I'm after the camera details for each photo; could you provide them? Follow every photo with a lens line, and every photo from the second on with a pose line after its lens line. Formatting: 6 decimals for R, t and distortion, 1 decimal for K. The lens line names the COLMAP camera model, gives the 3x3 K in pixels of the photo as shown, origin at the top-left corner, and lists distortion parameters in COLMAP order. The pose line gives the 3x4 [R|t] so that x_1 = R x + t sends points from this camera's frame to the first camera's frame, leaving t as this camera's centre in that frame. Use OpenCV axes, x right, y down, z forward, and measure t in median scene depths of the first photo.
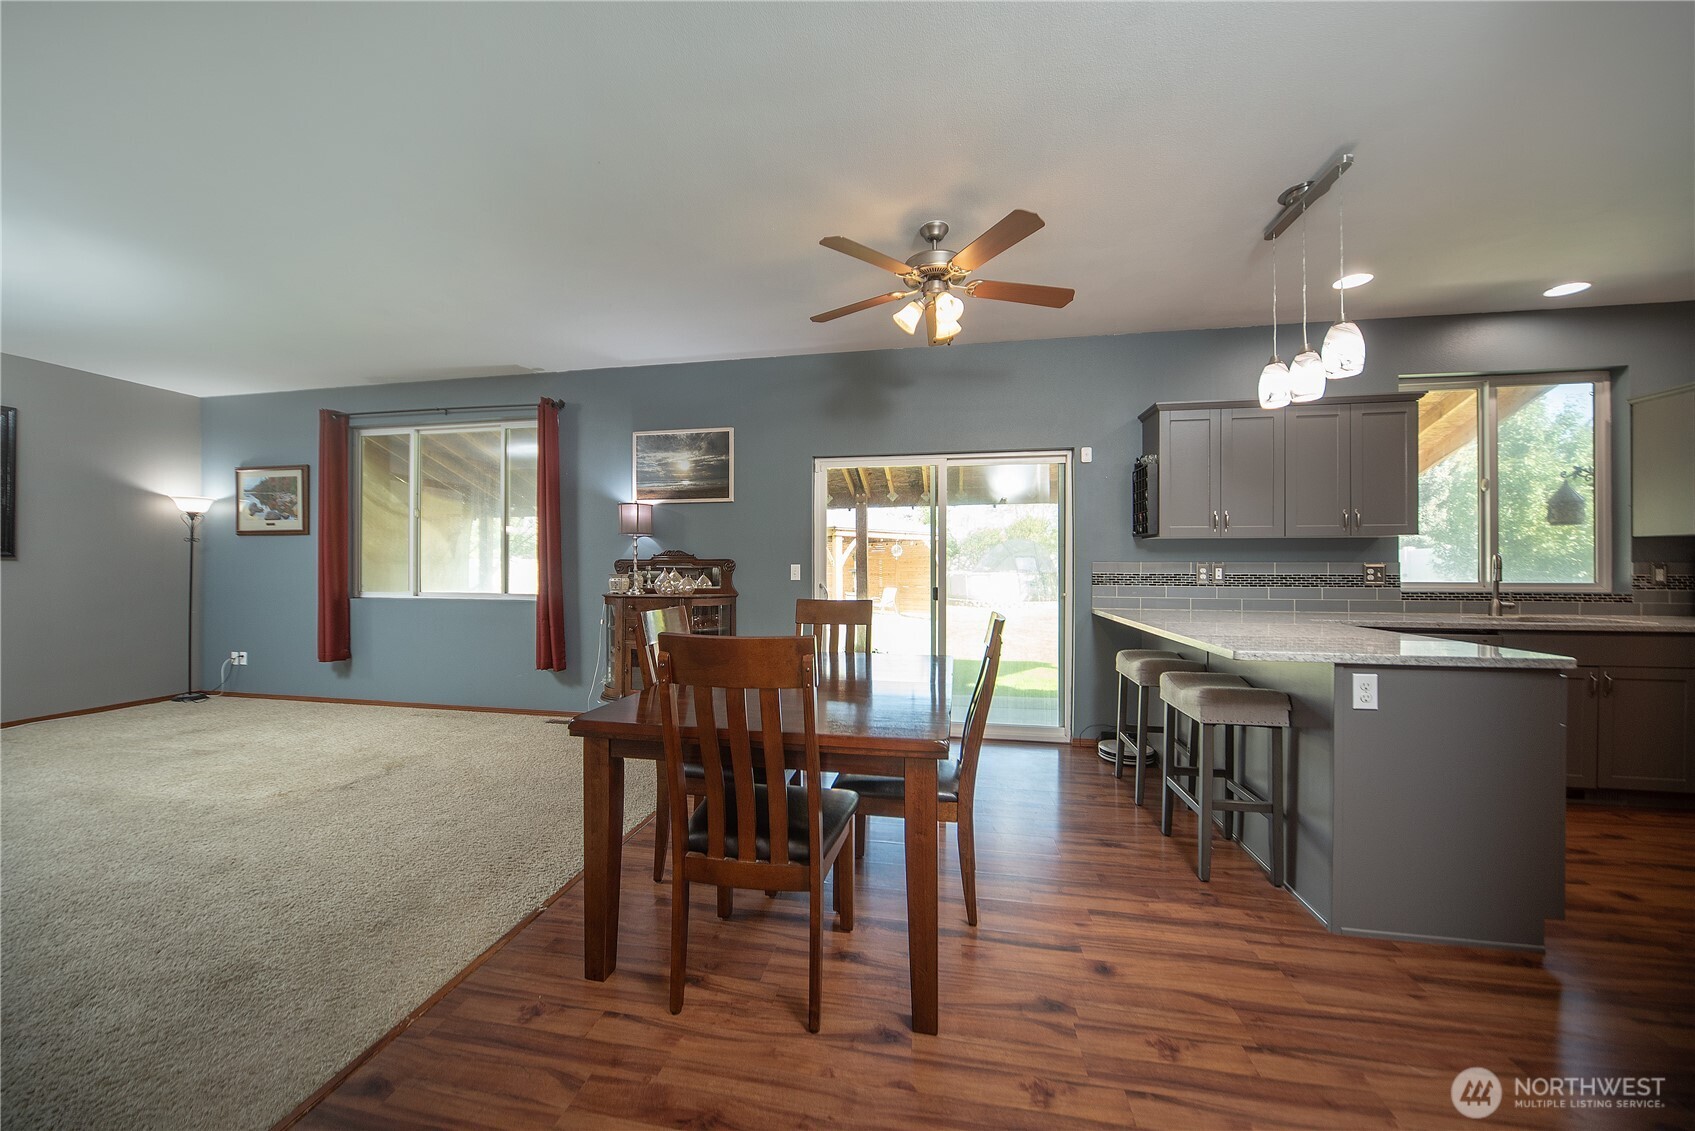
lens RADIAL K [[630.0, 0, 847.8], [0, 630.0, 567.9], [0, 0, 1]] dist [-0.002197, 0.000180]
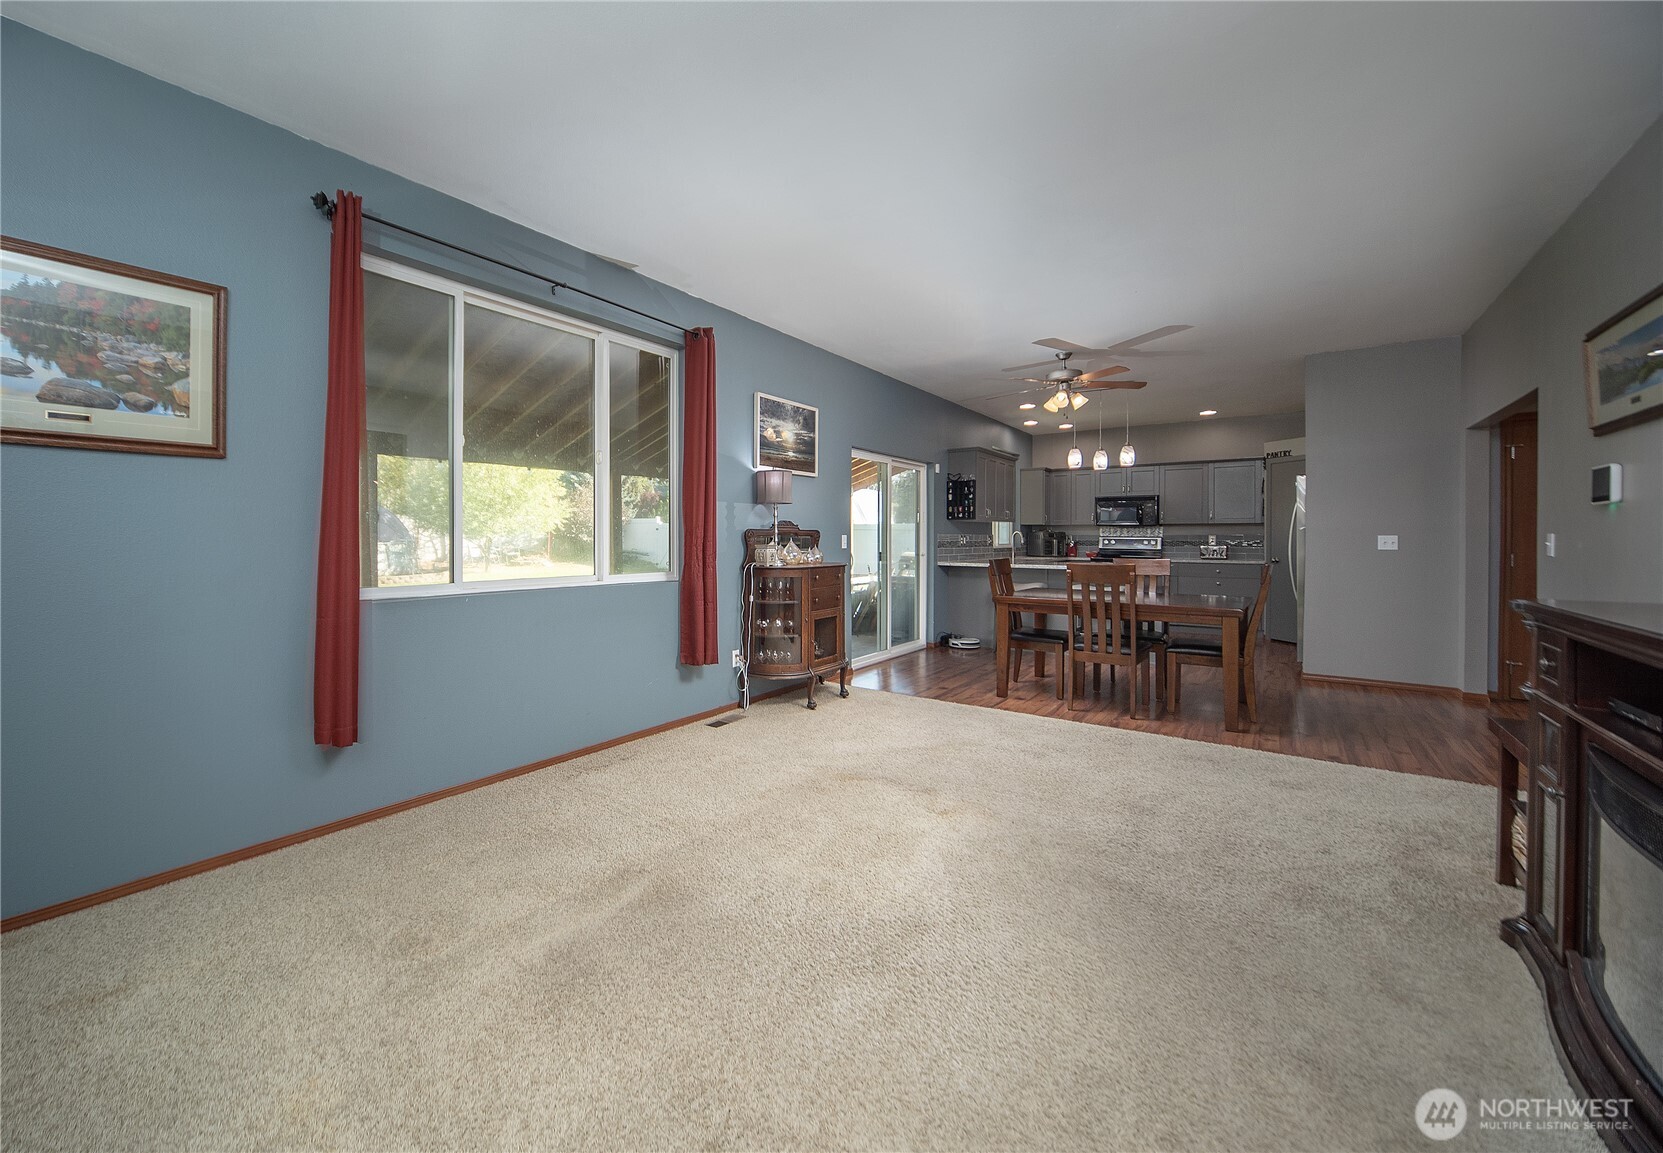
lens RADIAL K [[612.4, 0, 828.6], [0, 612.4, 539.5], [0, 0, 1]] dist [0.015932, -0.000009]
pose [[0.464268, -0.004286, 0.885684, -1.096766], [-0.002061, 0.999980, 0.005920, -0.003821], [-0.885692, -0.004574, 0.464250, 0.488956]]
